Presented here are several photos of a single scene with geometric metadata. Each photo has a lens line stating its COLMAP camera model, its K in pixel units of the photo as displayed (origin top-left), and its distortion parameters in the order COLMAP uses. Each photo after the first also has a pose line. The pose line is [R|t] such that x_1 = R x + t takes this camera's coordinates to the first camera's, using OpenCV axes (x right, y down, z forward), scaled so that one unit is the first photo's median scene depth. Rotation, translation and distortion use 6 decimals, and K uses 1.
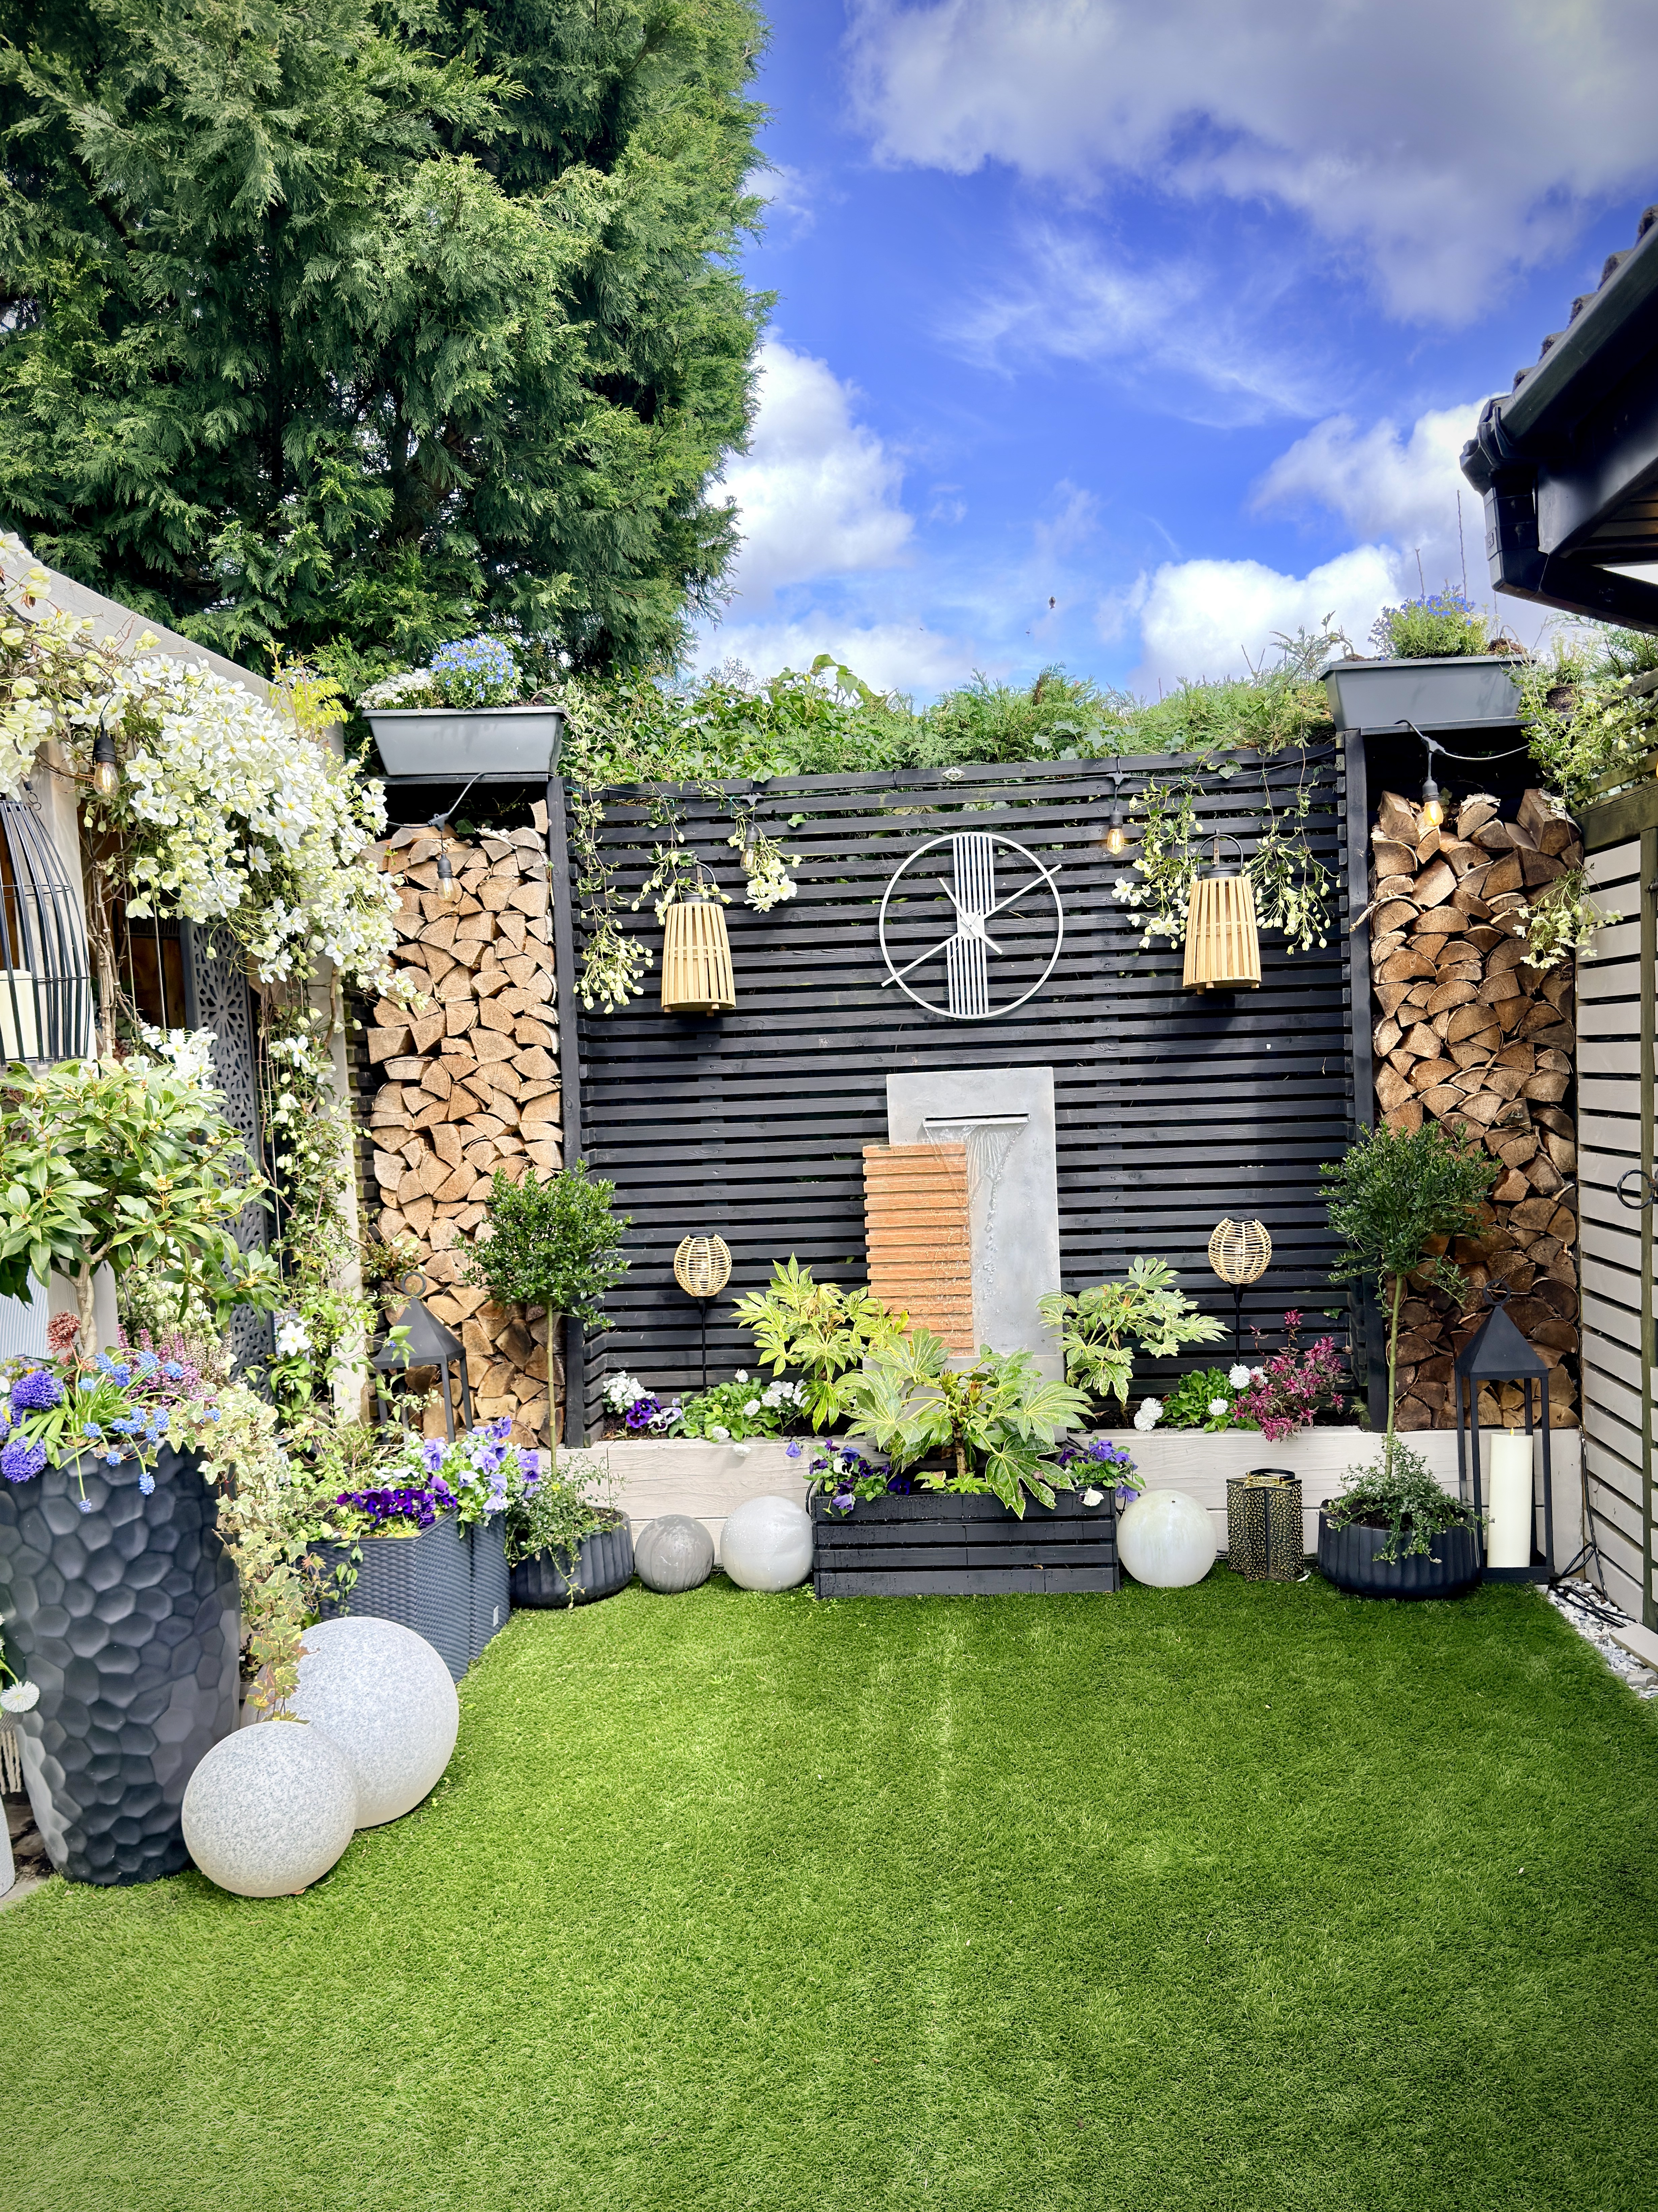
lens RADIAL K [[1873.4, 0, 893.3], [0, 1873.4, 1230.9], [0, 0, 1]] dist [0.091082, -0.120180]
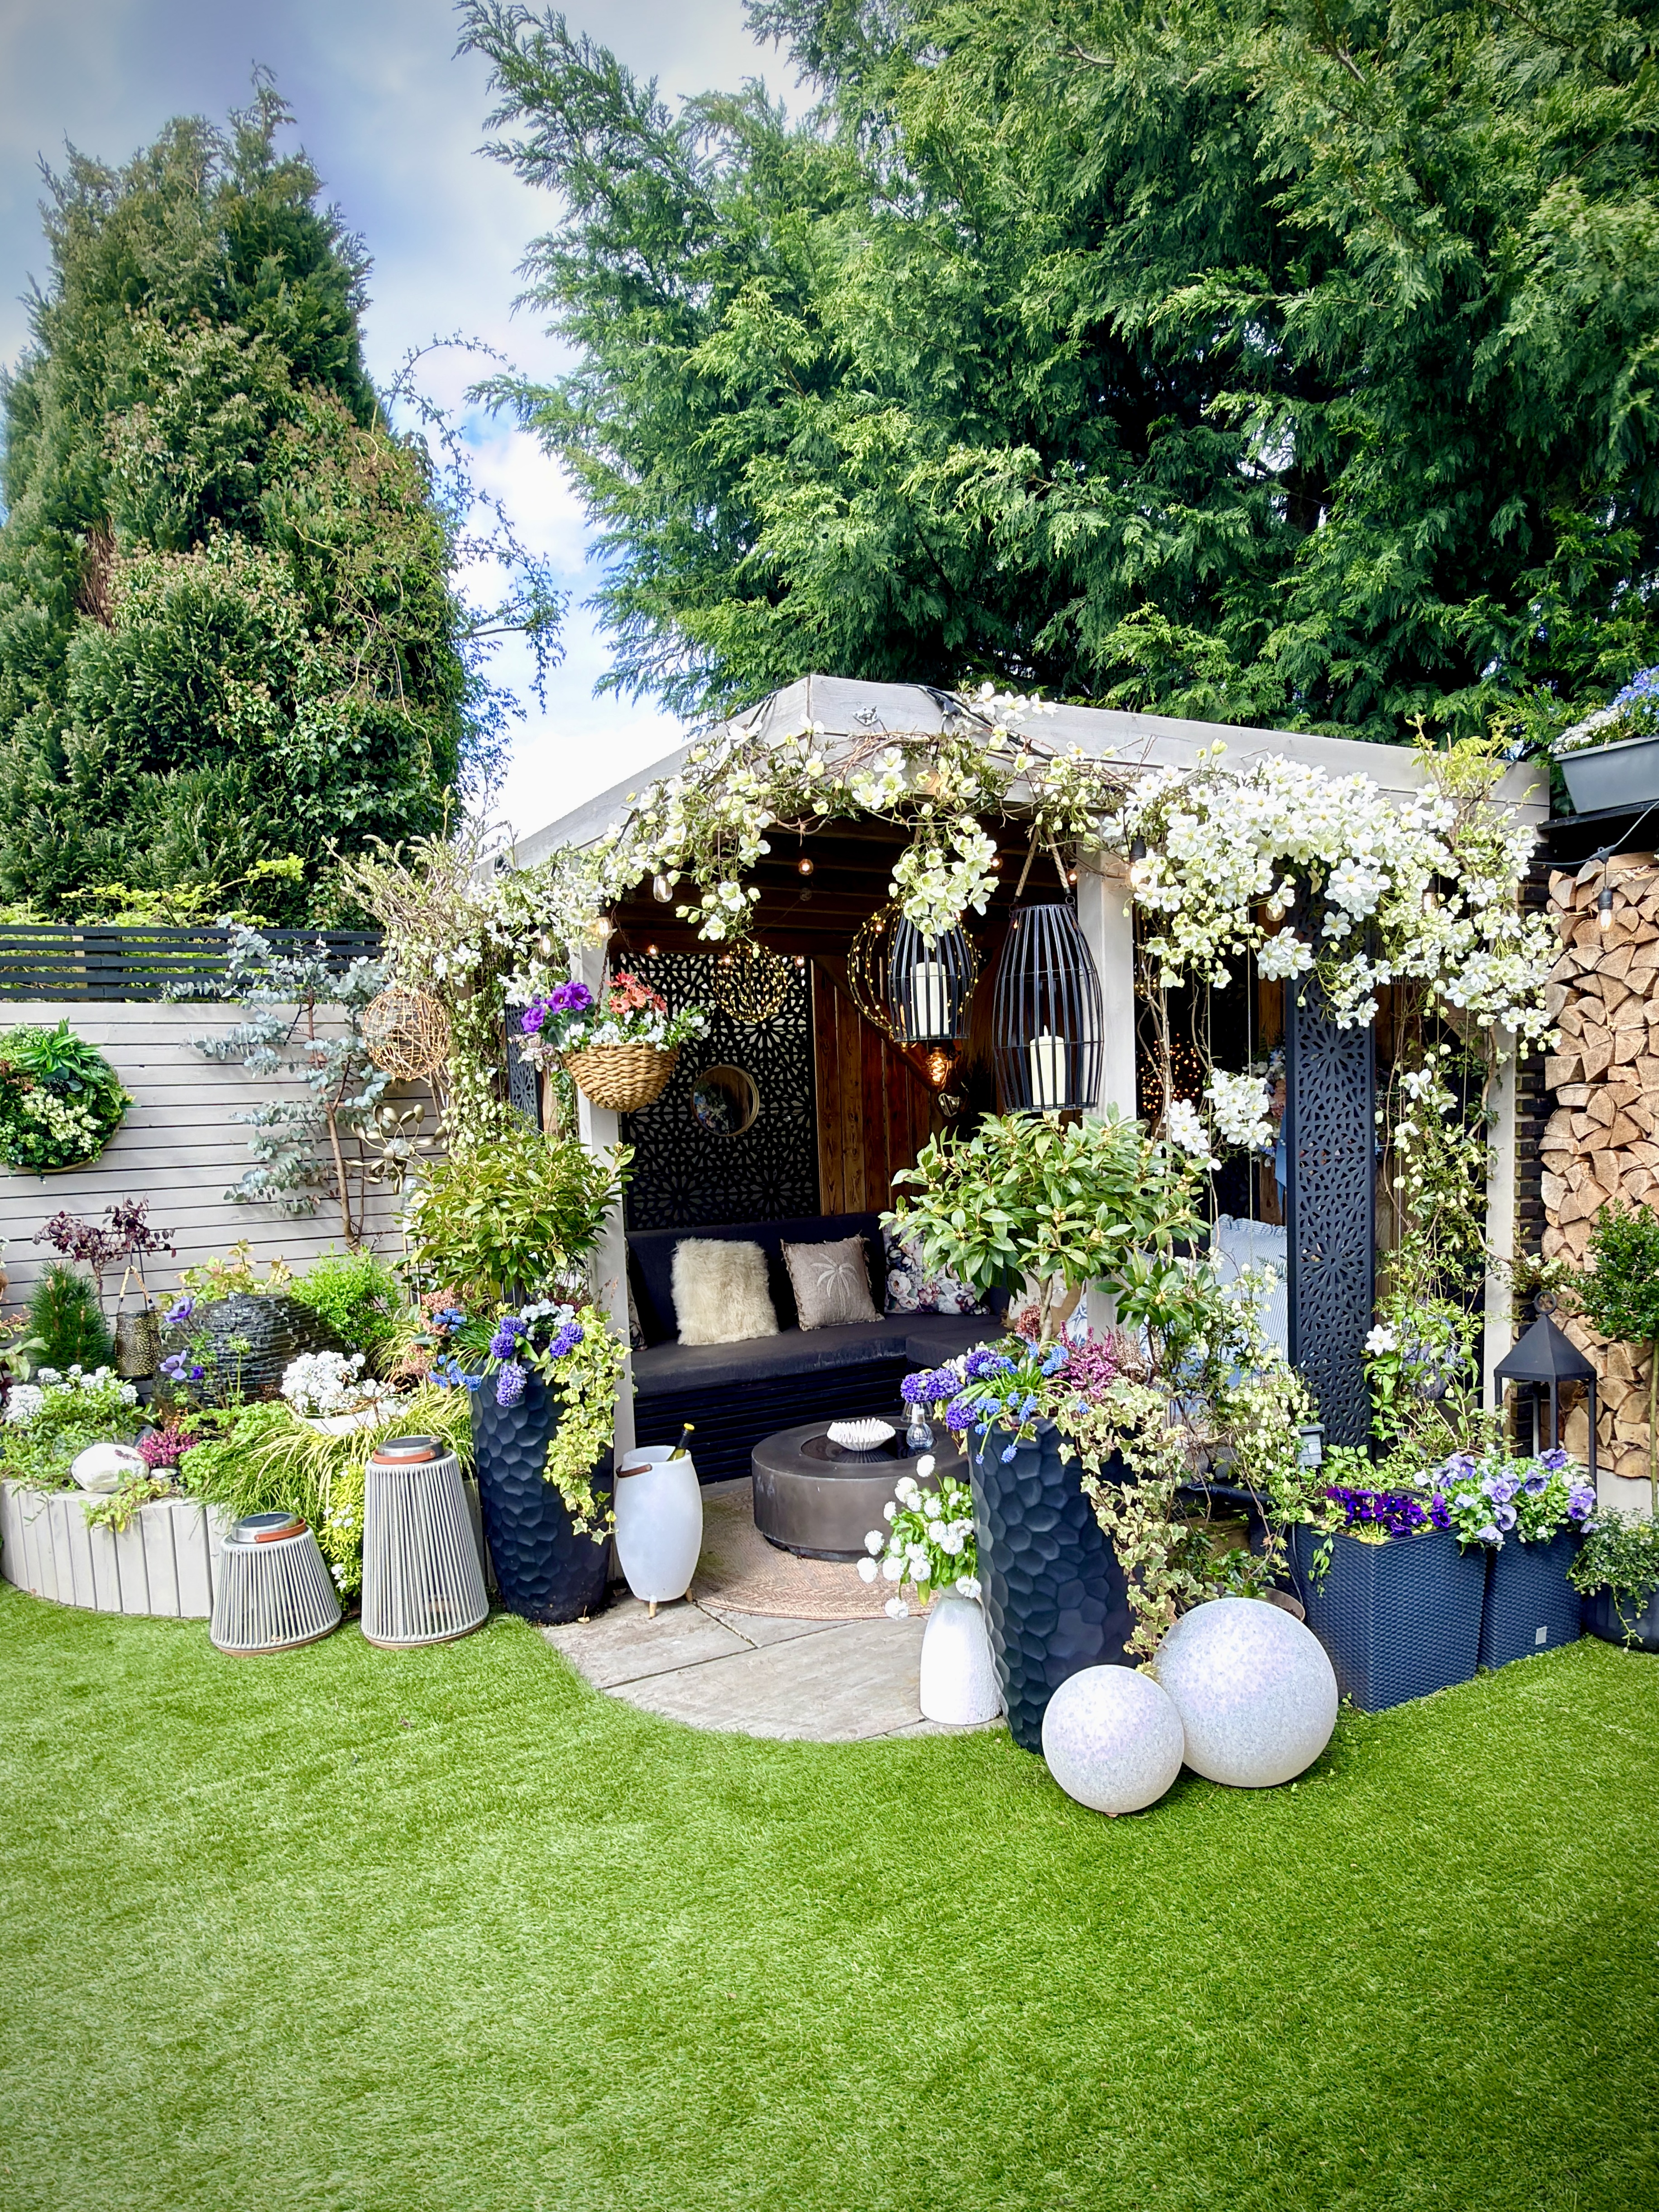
lens RADIAL K [[1448.2, 0, 871.2], [0, 1448.2, 1250.6], [0, 0, 1]] dist [-0.006721, 0.000564]
pose [[0.544209, 0.108448, -0.831911, 0.207287], [-0.060920, 0.994100, 0.089740, -0.049377], [0.836735, 0.001843, 0.547605, 0.238578]]
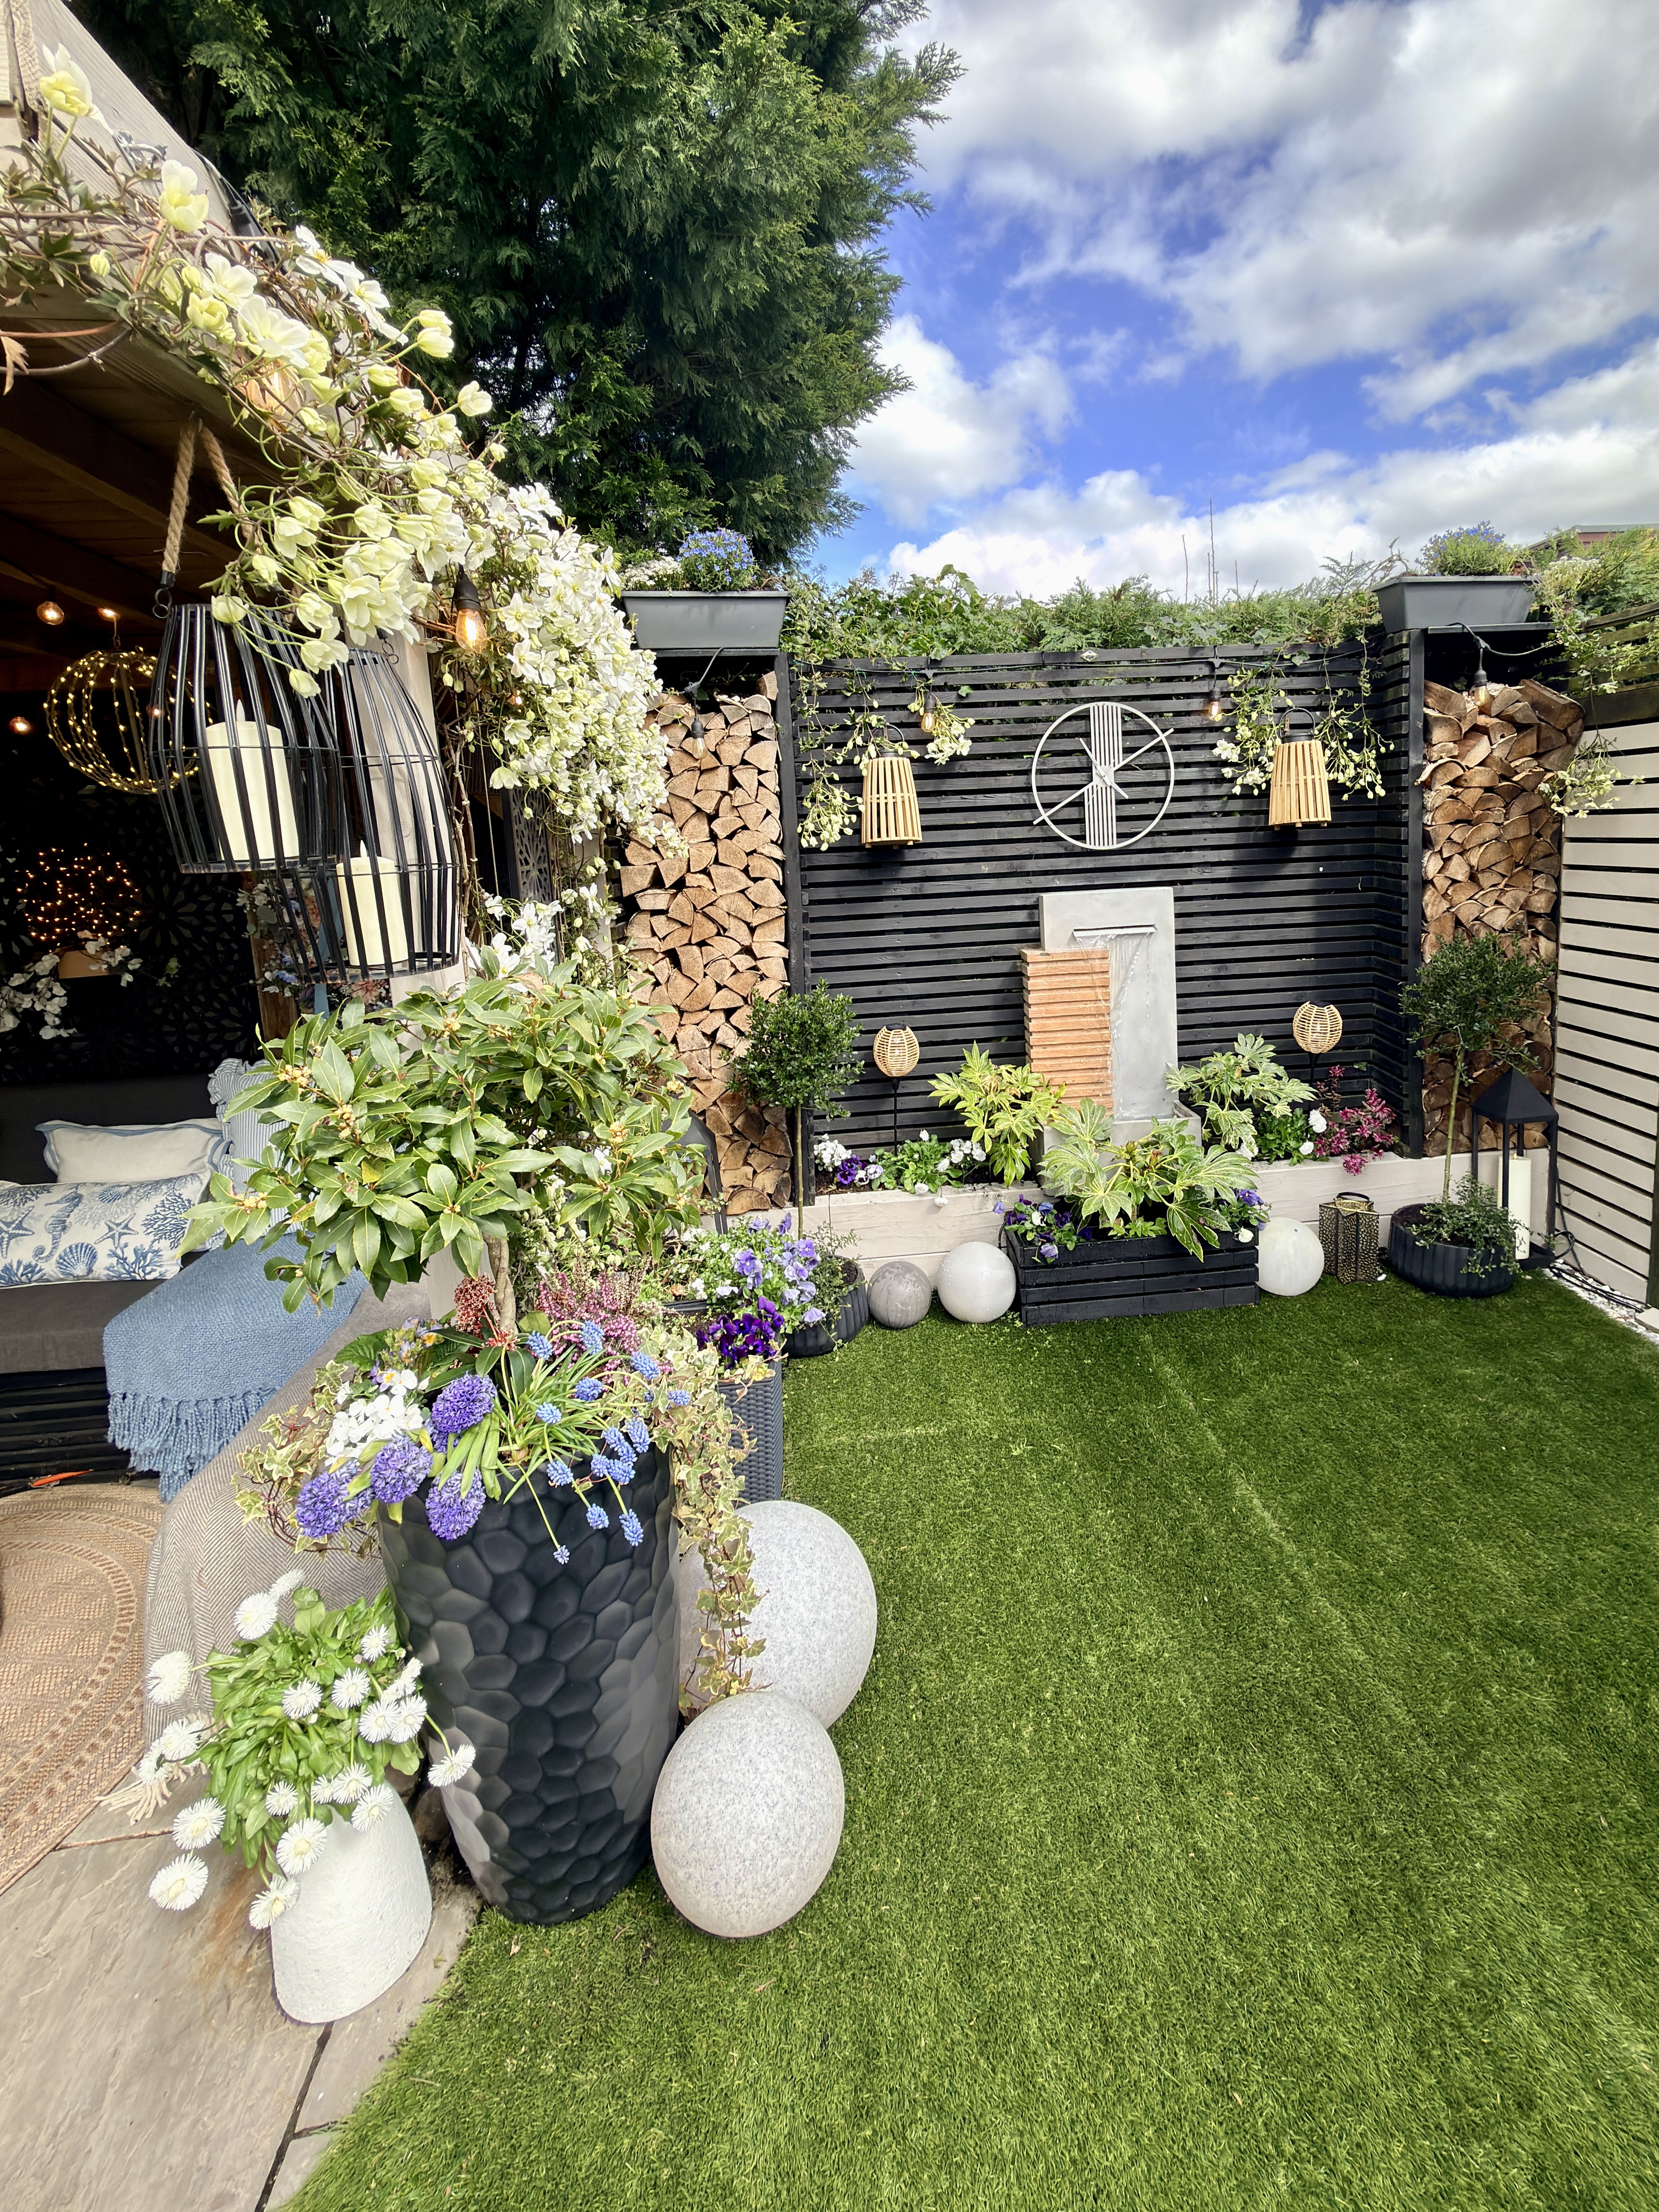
lens RADIAL K [[1032.5, 0, 937.0], [0, 1032.5, 967.6], [0, 0, 1]] dist [-0.004676, 0.001683]
pose [[0.984243, -0.030707, 0.174134, -0.200982], [0.023543, 0.998795, 0.043054, -0.068521], [-0.175247, -0.038276, 0.983780, 0.339375]]
